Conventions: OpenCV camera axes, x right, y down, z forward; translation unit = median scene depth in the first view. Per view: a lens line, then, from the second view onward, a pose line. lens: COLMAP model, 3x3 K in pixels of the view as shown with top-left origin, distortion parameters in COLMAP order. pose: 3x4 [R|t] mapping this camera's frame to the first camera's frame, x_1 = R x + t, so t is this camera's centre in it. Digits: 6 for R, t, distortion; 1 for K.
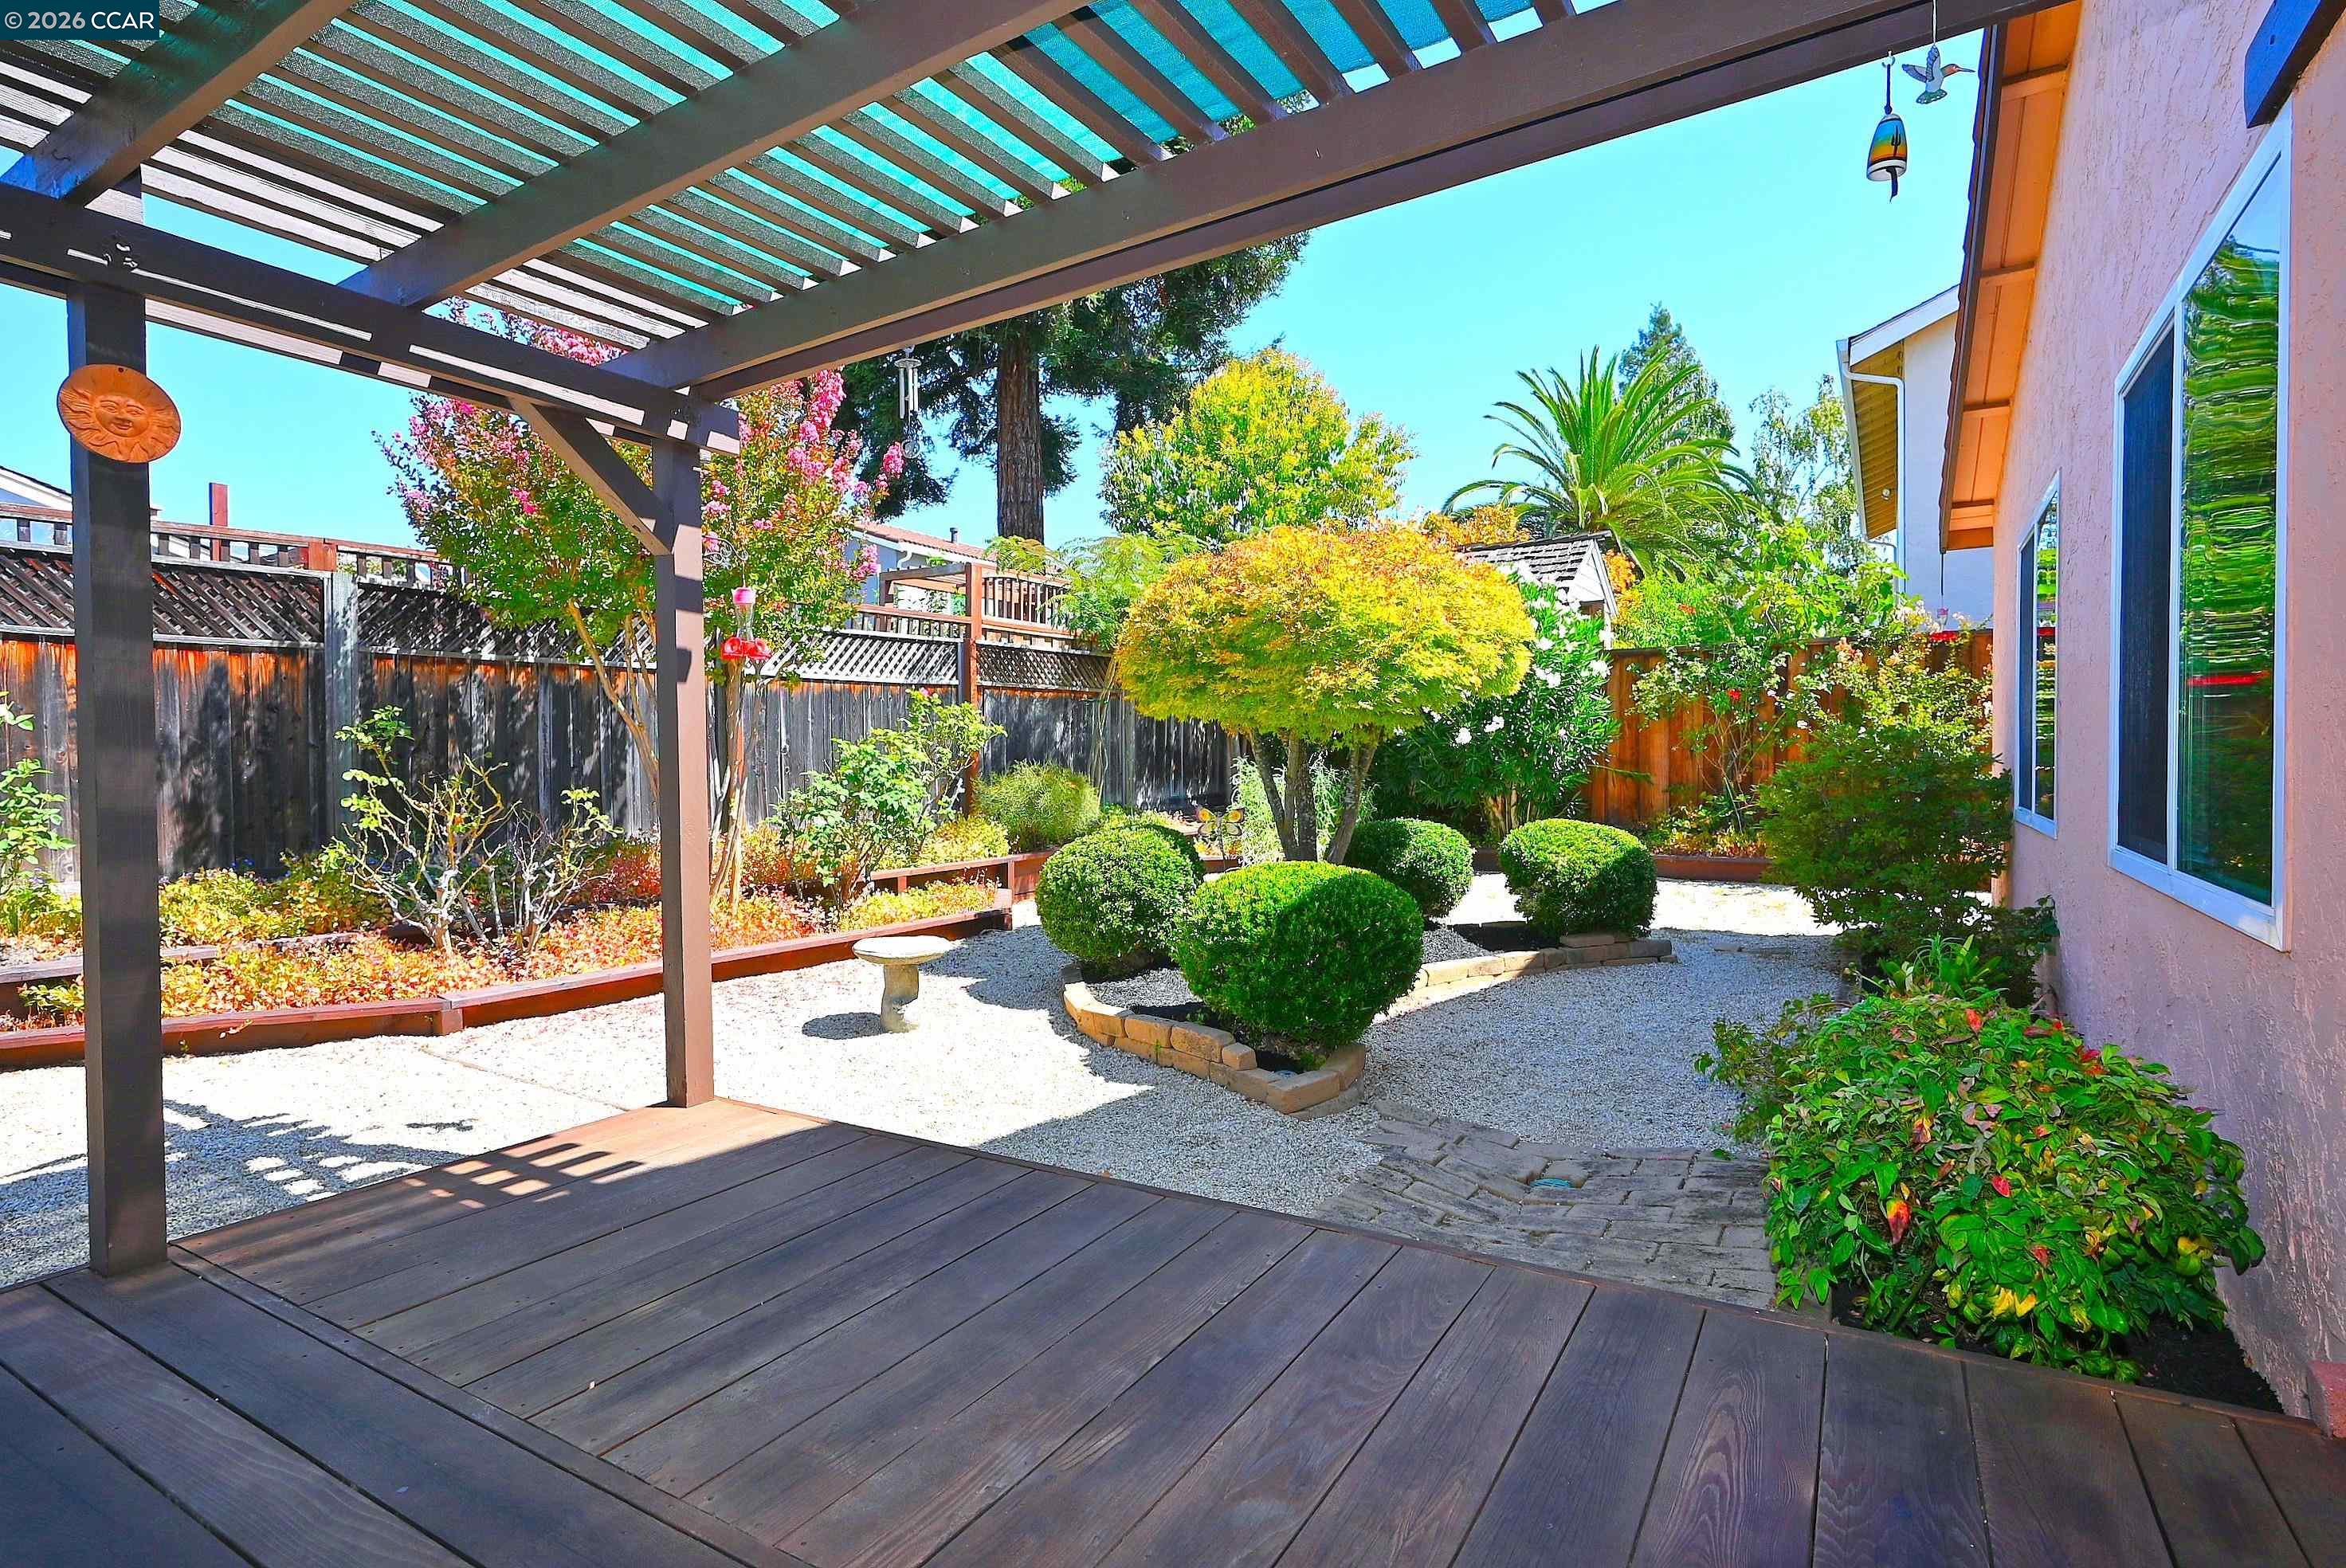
lens RADIAL K [[1165.6, 0, 1173.3], [0, 1165.6, 789.3], [0, 0, 1]] dist [-0.004201, -0.000024]
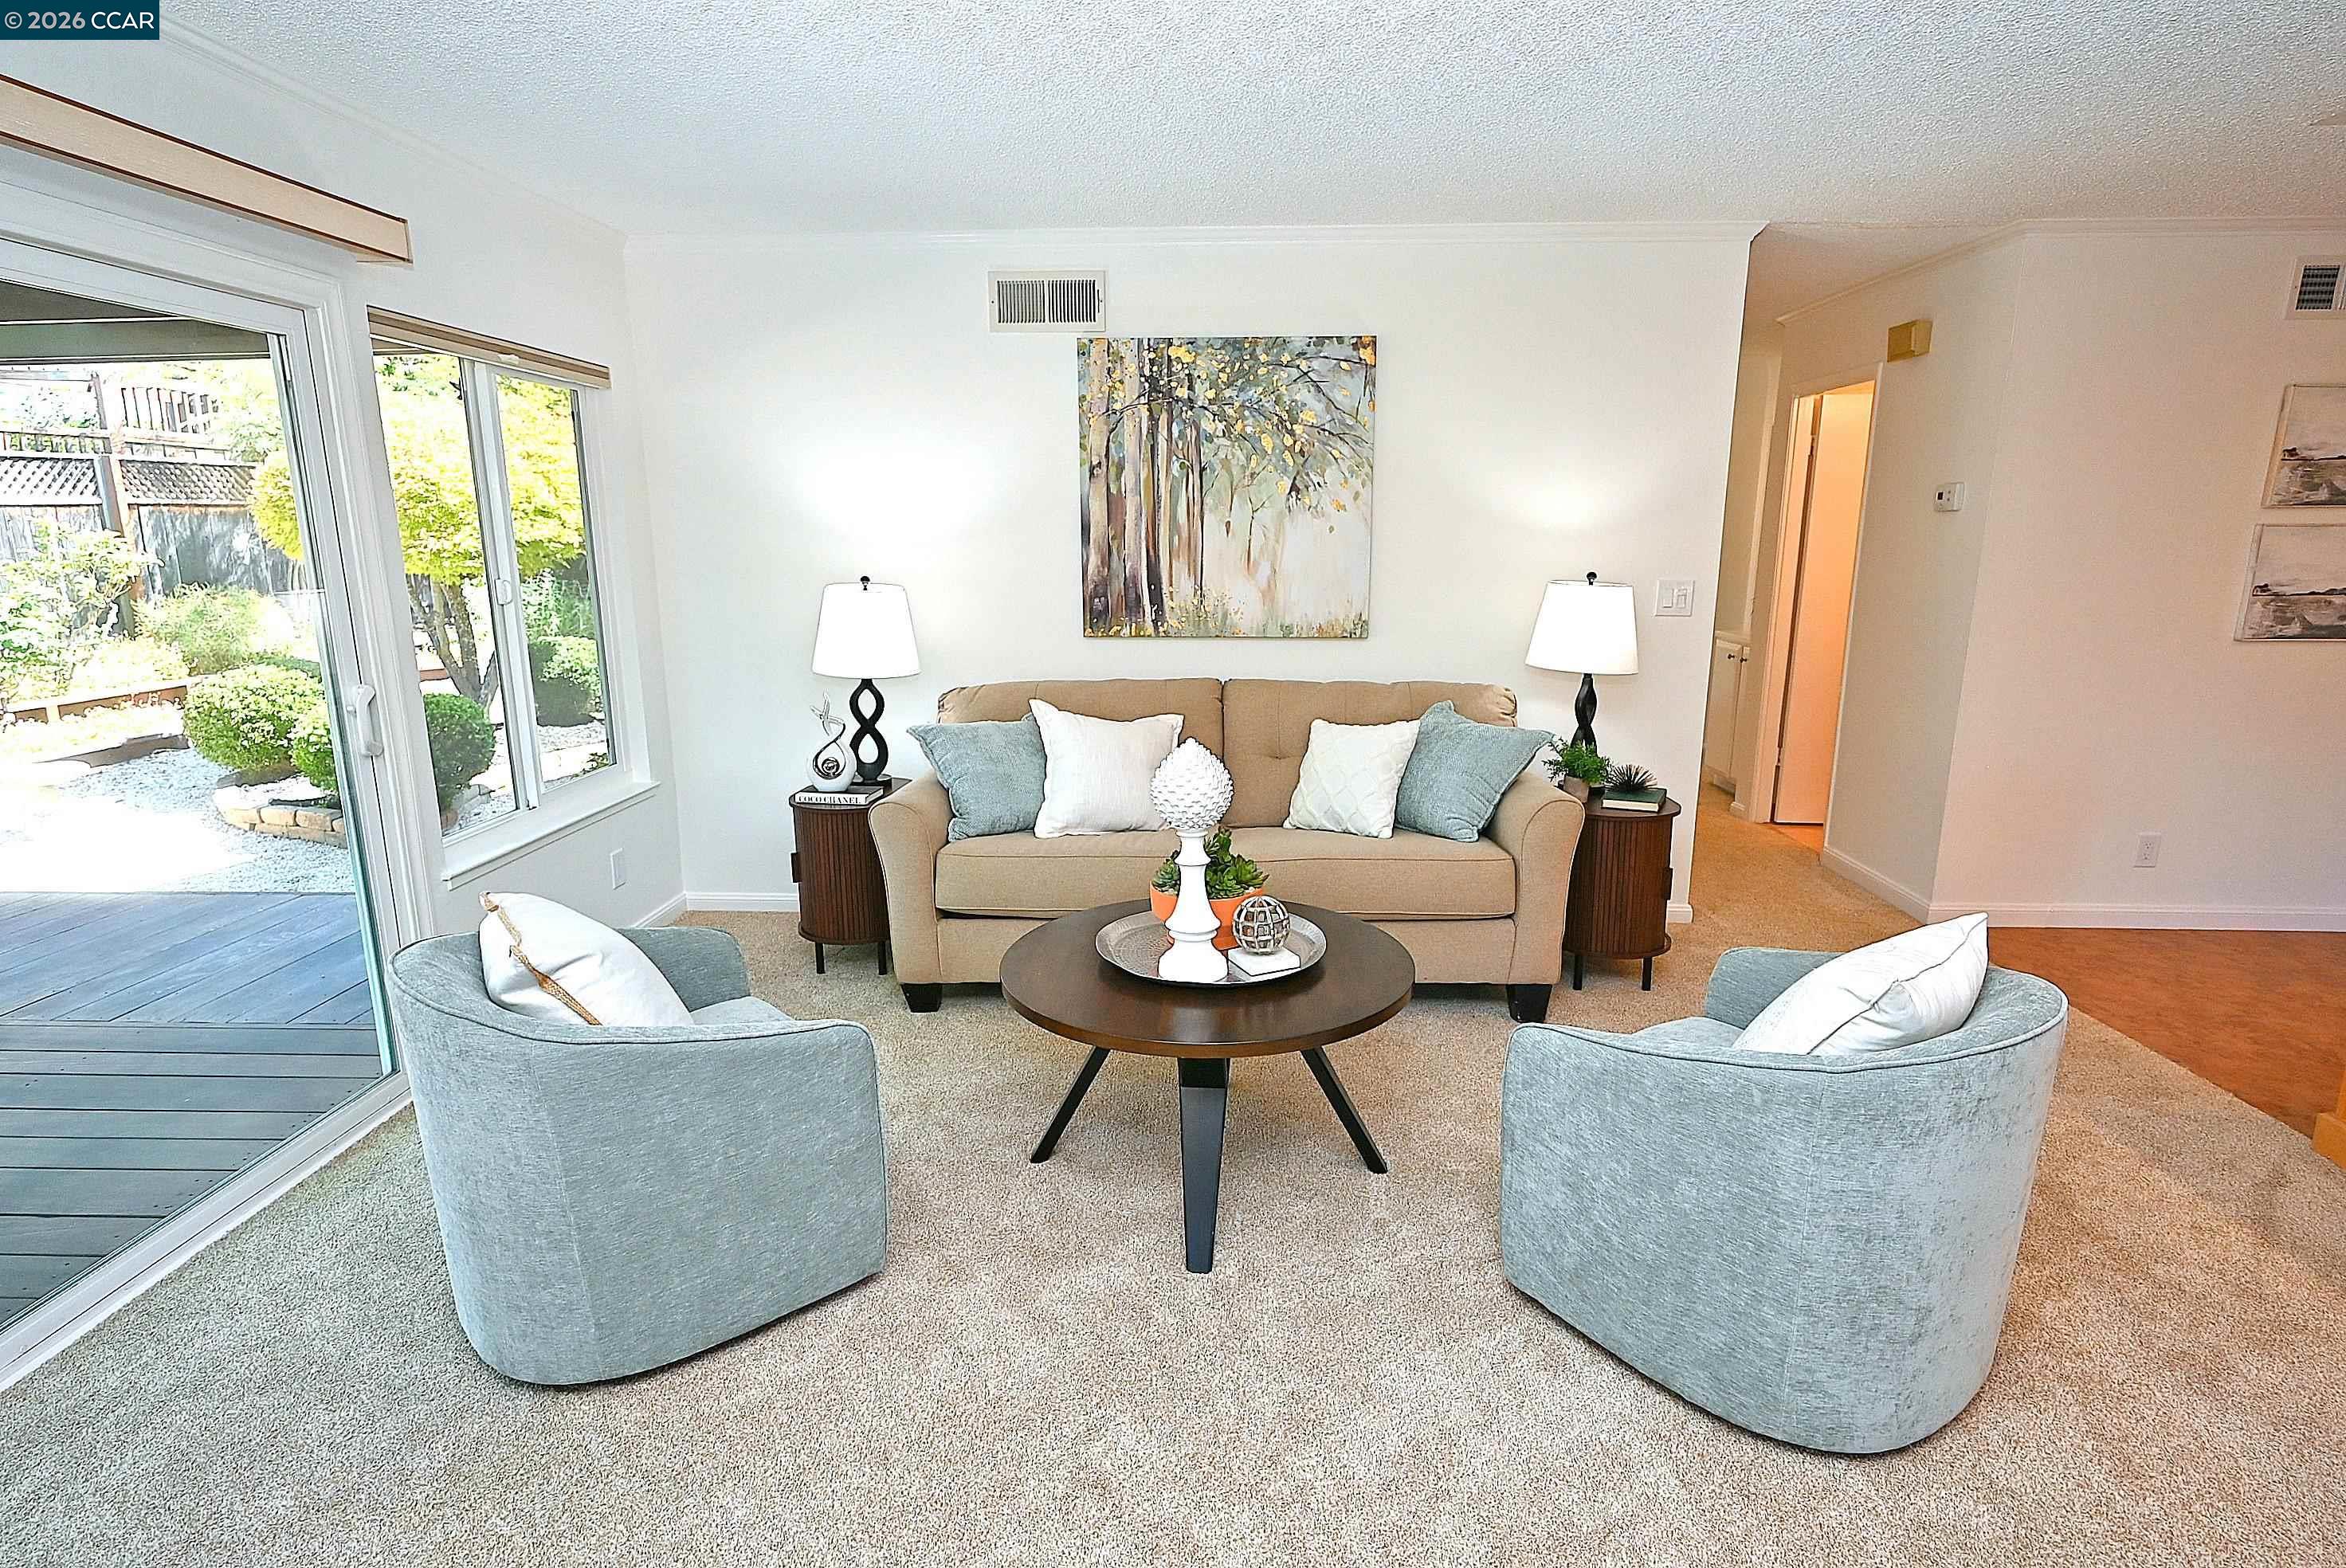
lens RADIAL K [[1165.6, 0, 1173.3], [0, 1165.6, 789.3], [0, 0, 1]] dist [-0.004201, -0.000024]
pose [[0.872731, -0.095622, 0.478746, 0.165012], [0.001925, 0.981297, 0.192488, -0.059188], [-0.488198, -0.167069, 0.856592, -0.467836]]
